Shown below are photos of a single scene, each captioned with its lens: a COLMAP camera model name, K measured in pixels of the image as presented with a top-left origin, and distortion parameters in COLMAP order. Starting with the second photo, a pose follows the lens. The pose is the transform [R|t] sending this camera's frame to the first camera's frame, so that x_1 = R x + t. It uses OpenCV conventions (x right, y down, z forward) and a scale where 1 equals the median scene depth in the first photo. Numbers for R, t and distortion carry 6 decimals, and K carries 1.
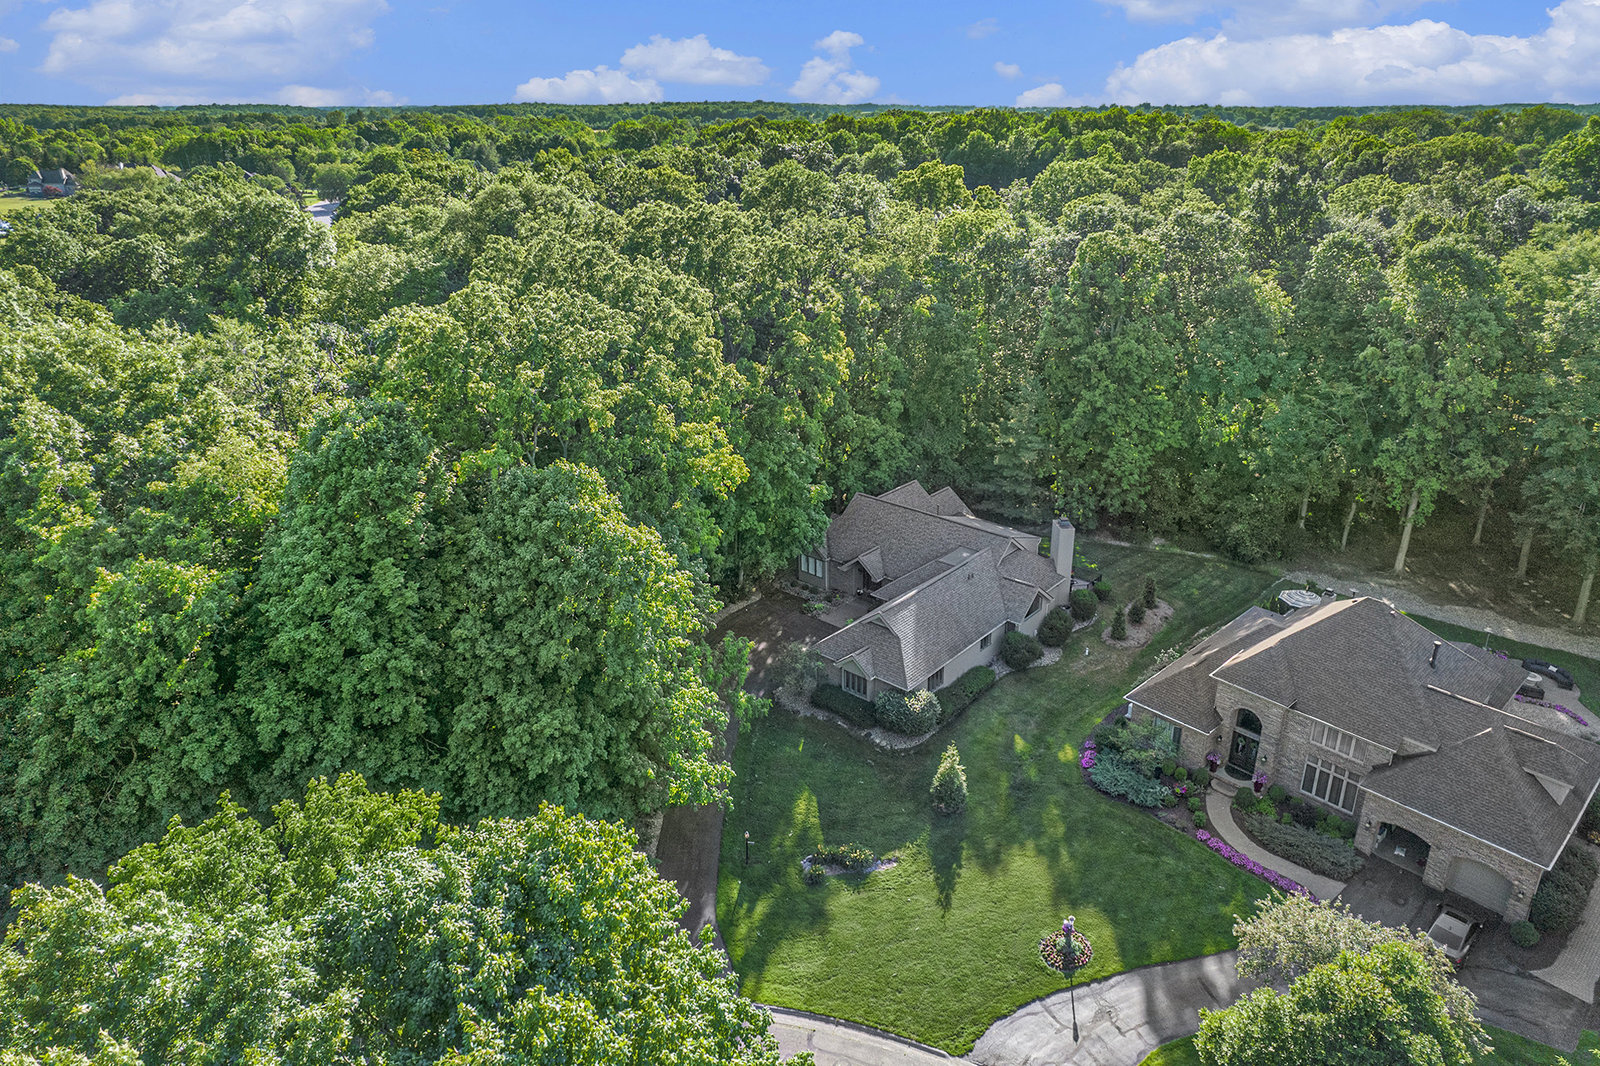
lens RADIAL K [[988.1, 0, 840.0], [0, 988.1, 538.9], [0, 0, 1]] dist [-0.021281, -0.000678]
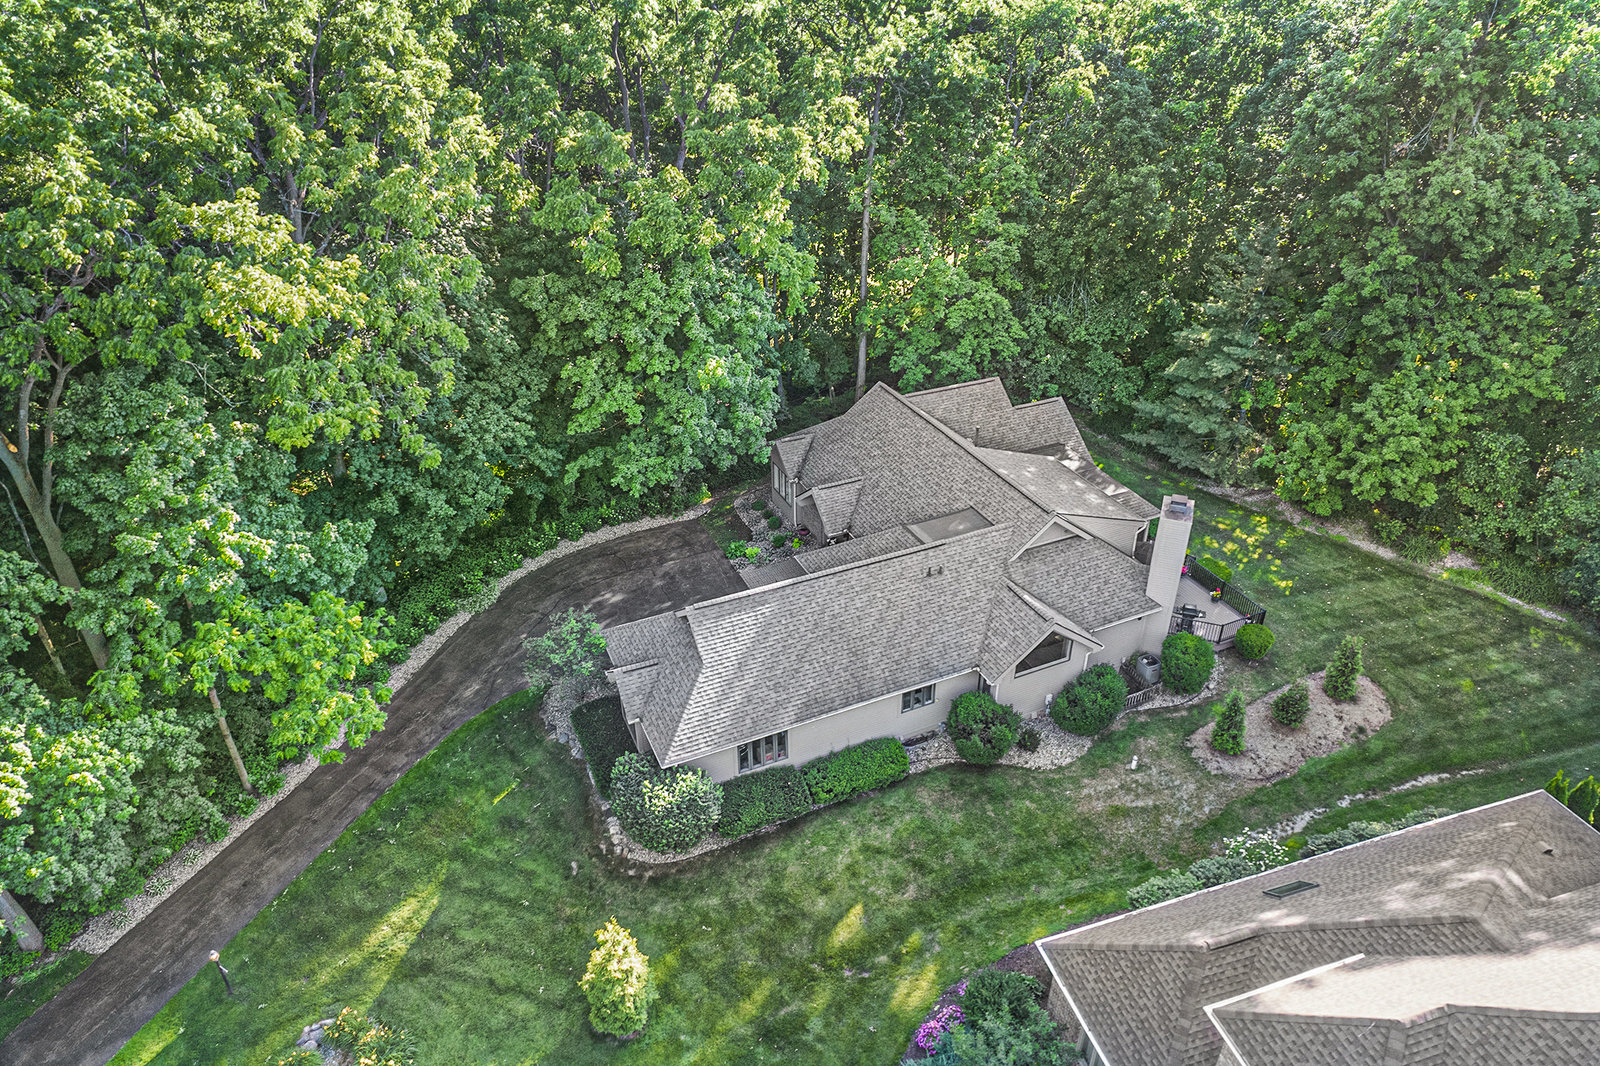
lens RADIAL K [[1020.2, 0, 800.0], [0, 1020.2, 533.0], [0, 0, 1]] dist [-0.043790, 0.066864]
pose [[0.902512, 0.223829, -0.367931, 0.247467], [-0.169170, 0.969912, 0.175077, -0.062984], [0.396048, -0.095766, 0.913222, 0.427721]]
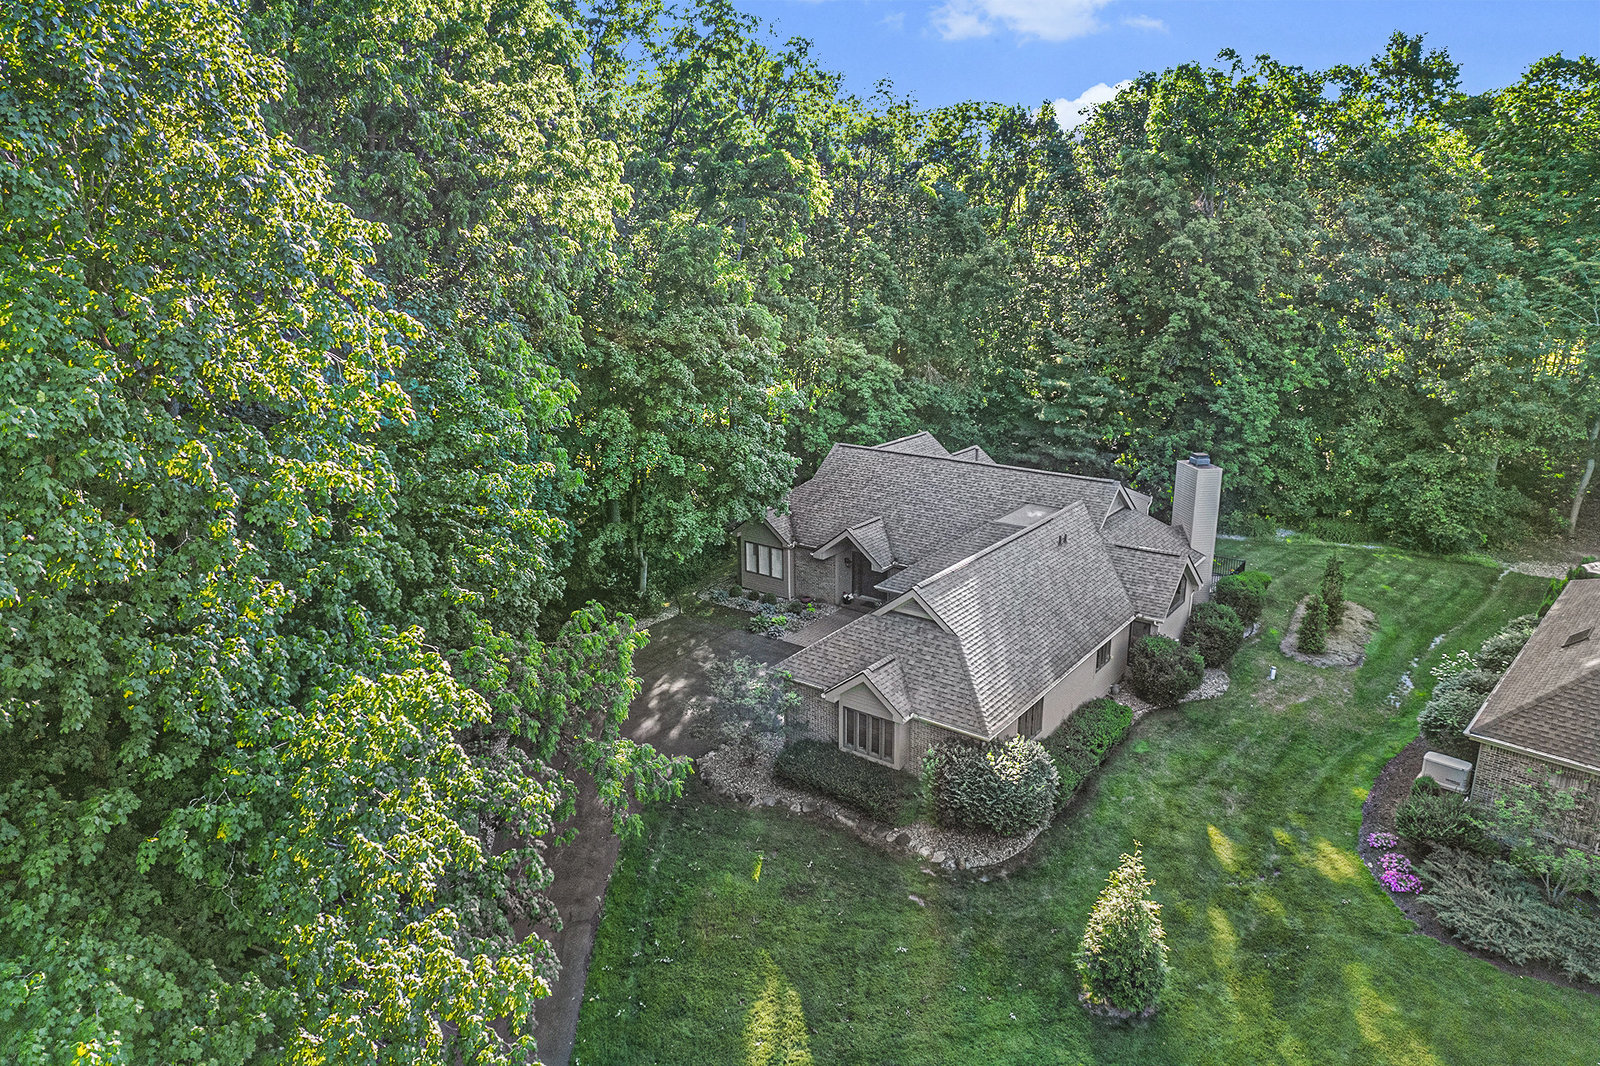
lens RADIAL K [[1037.9, 0, 876.0], [0, 1037.9, 538.3], [0, 0, 1]] dist [-0.008770, 0.000240]
pose [[0.995029, -0.008663, 0.099203, -0.025987], [0.018509, 0.994939, -0.098766, 0.086189], [-0.097846, 0.100111, 0.990154, 0.411810]]
